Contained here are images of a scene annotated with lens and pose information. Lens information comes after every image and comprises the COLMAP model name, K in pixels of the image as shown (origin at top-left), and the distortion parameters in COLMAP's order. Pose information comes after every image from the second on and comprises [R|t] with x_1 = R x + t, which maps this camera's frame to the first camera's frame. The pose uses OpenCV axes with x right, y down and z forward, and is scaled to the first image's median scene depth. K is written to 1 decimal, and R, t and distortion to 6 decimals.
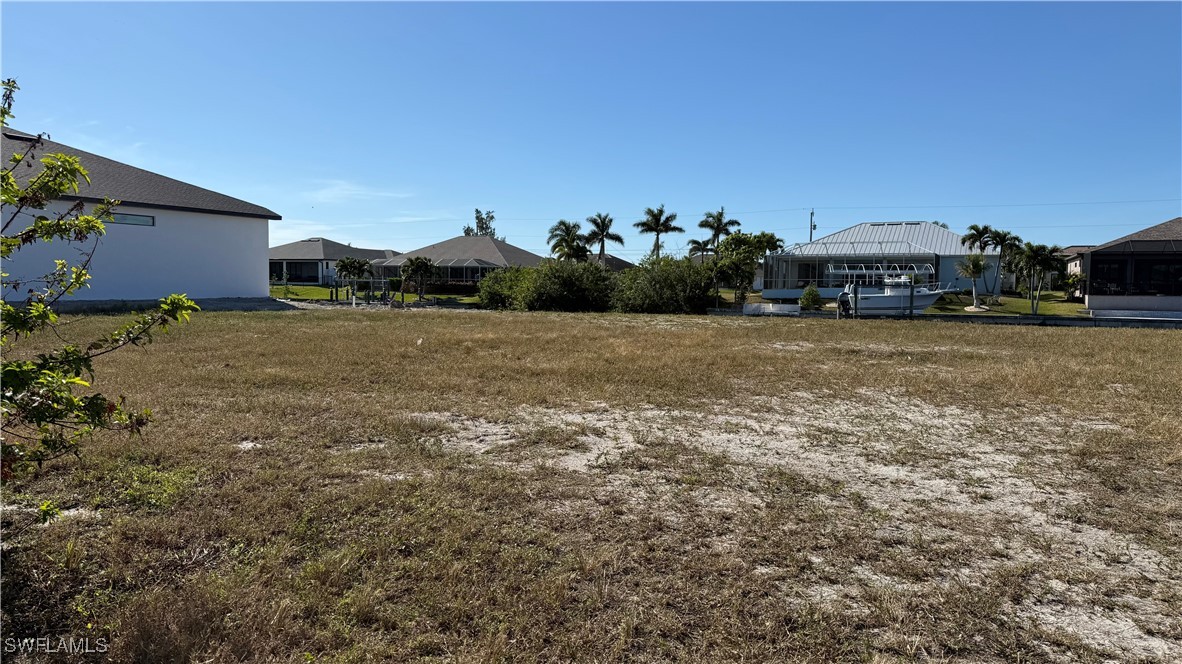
lens RADIAL K [[805.3, 0, 591.0], [0, 805.3, 332.0], [0, 0, 1]] dist [-0.001741, -0.001838]
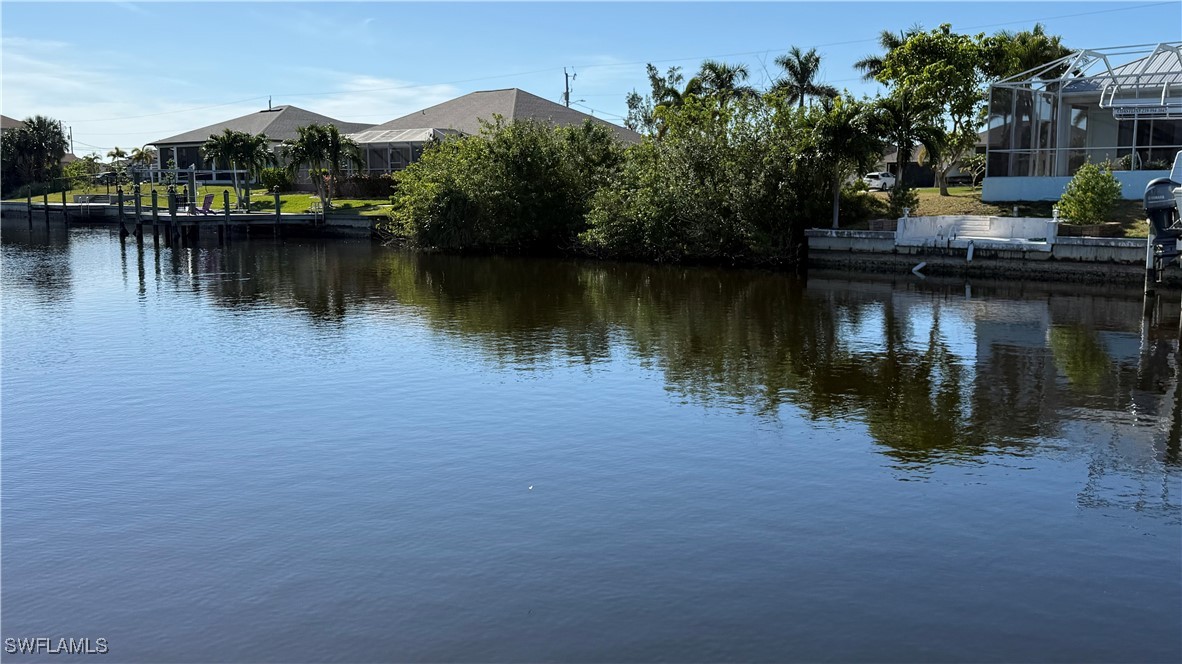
lens RADIAL K [[1076.5, 0, 597.2], [0, 1076.5, 334.5], [0, 0, 1]] dist [0.195320, -0.422619]
pose [[0.955386, 0.030020, -0.293830, 0.106309], [-0.008203, 0.997134, 0.075203, -0.009352], [0.295245, -0.069438, 0.952895, 0.247224]]
